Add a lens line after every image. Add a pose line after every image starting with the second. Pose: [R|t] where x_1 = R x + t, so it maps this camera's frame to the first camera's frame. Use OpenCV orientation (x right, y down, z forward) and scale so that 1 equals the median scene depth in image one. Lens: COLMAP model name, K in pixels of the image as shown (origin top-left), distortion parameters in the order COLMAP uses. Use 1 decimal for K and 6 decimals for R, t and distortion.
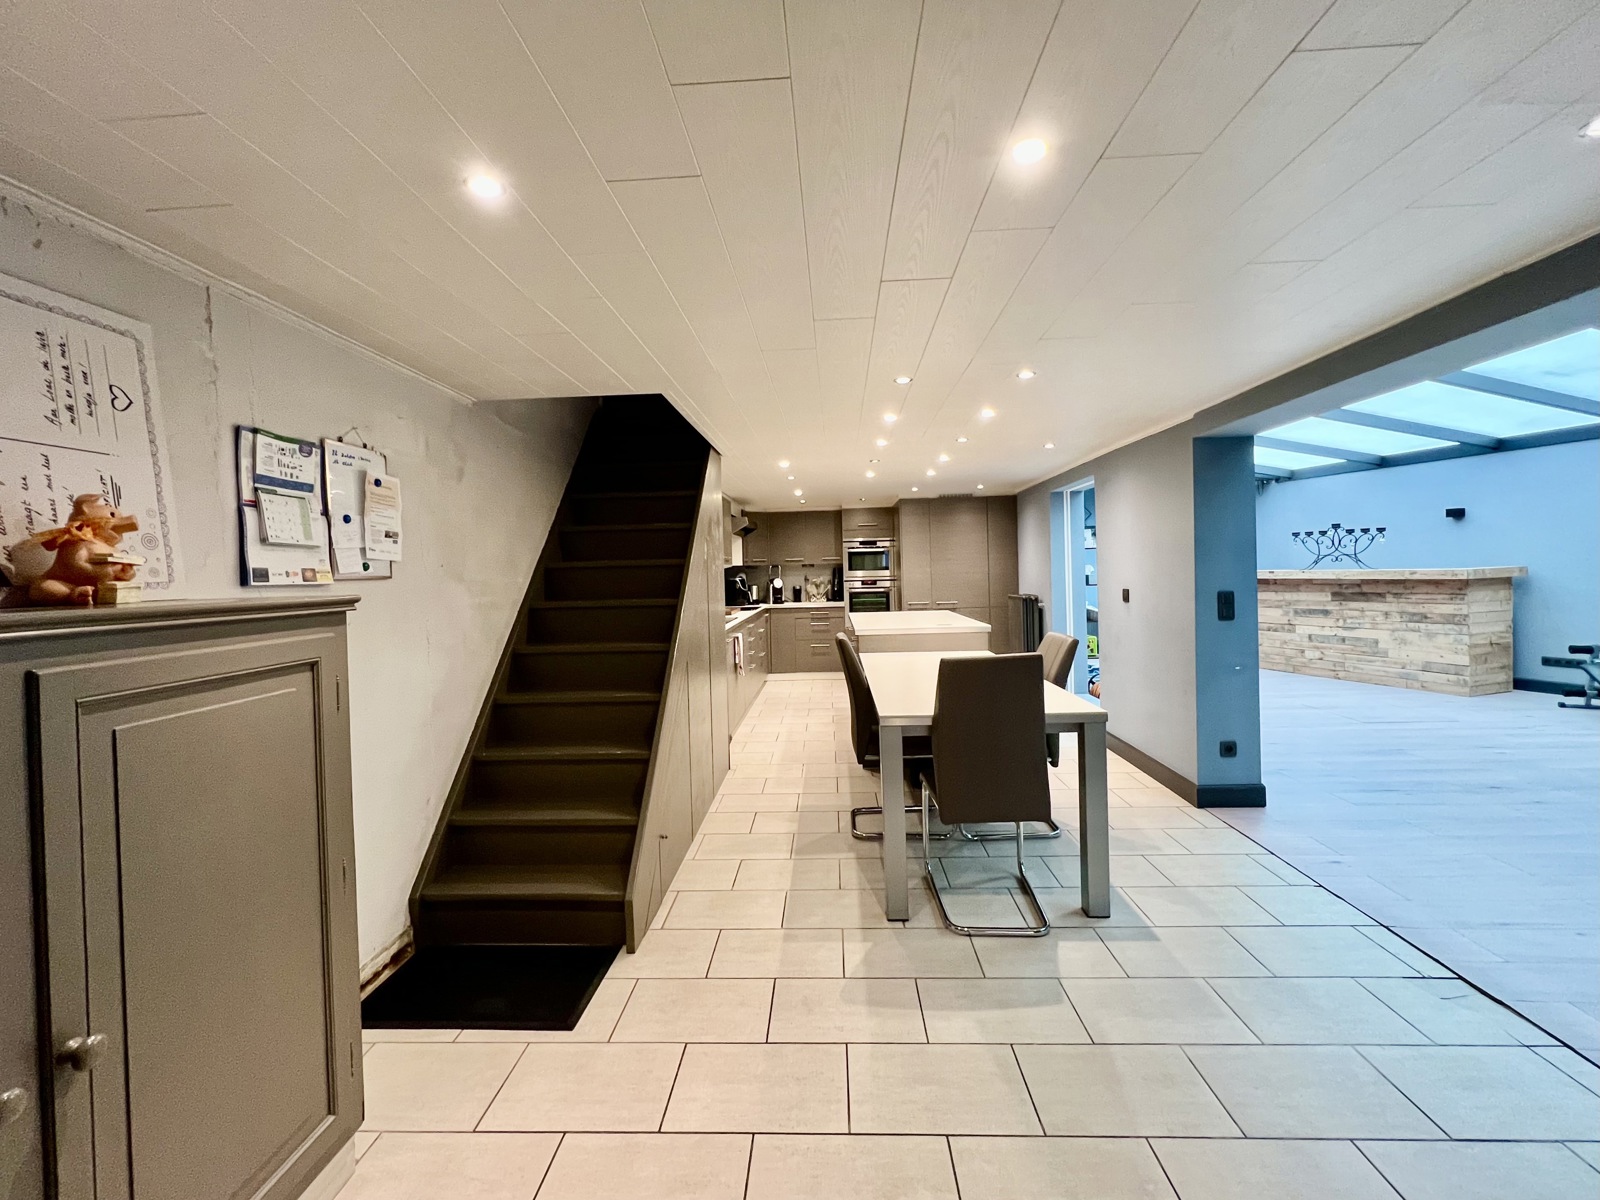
lens RADIAL K [[646.3, 0, 802.5], [0, 646.3, 583.6], [0, 0, 1]] dist [0.002282, -0.000250]
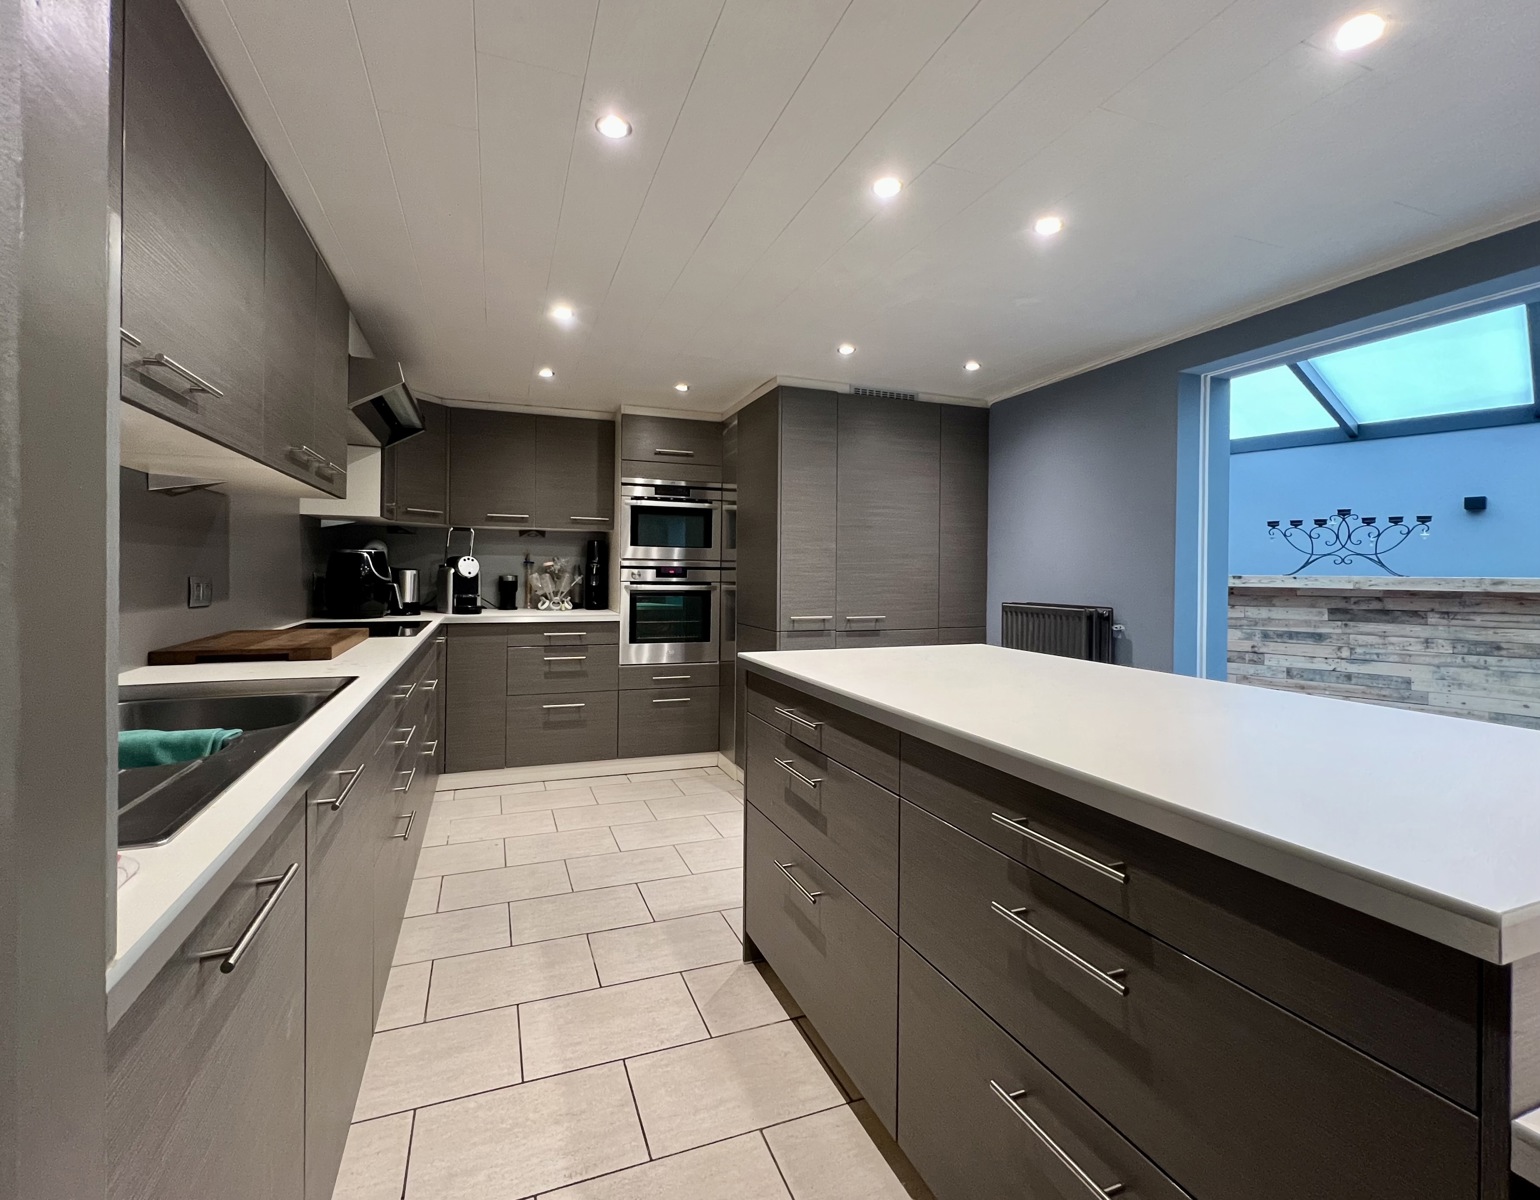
lens RADIAL K [[670.1, 0, 725.9], [0, 670.1, 579.3], [0, 0, 1]] dist [-0.002078, -0.000174]
pose [[0.924547, 0.032177, 0.379707, -0.056195], [-0.028380, 0.999476, -0.015595, 0.012006], [-0.380009, 0.003642, 0.924975, 0.587474]]
